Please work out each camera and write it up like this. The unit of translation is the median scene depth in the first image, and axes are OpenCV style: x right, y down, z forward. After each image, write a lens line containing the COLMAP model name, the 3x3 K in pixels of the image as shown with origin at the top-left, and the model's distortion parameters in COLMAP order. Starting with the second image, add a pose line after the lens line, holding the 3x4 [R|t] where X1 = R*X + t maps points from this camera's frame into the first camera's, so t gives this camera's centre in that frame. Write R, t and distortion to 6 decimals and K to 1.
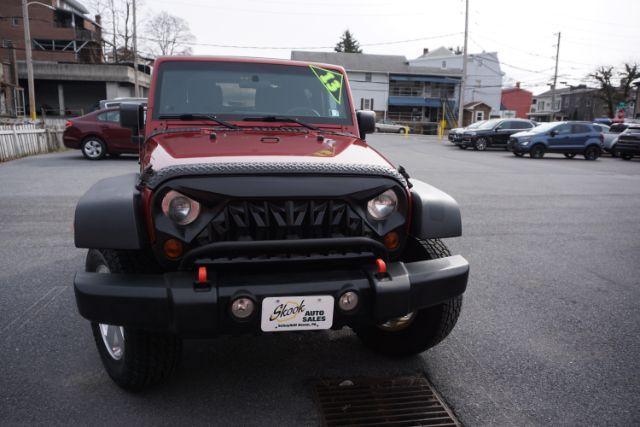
lens RADIAL K [[459.2, 0, 319.8], [0, 459.2, 210.4], [0, 0, 1]] dist [-0.064926, 0.041321]
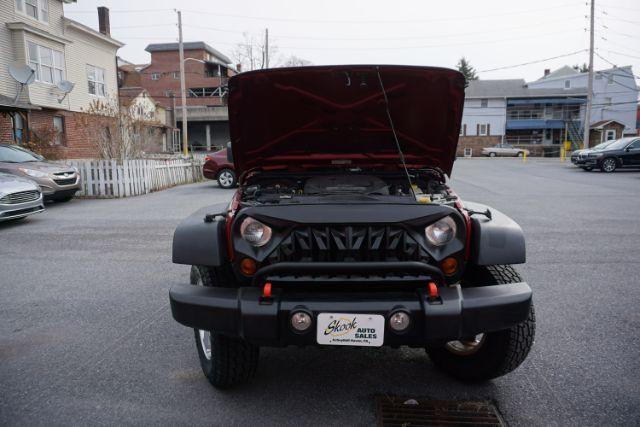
lens RADIAL K [[431.5, 0, 318.3], [0, 431.5, 212.3], [0, 0, 1]] dist [-0.048781, 0.039167]
pose [[0.964302, -0.000686, -0.264804, 0.114149], [-0.012125, 0.998833, -0.046743, -0.005124], [0.264527, 0.048285, 0.963169, -0.019357]]
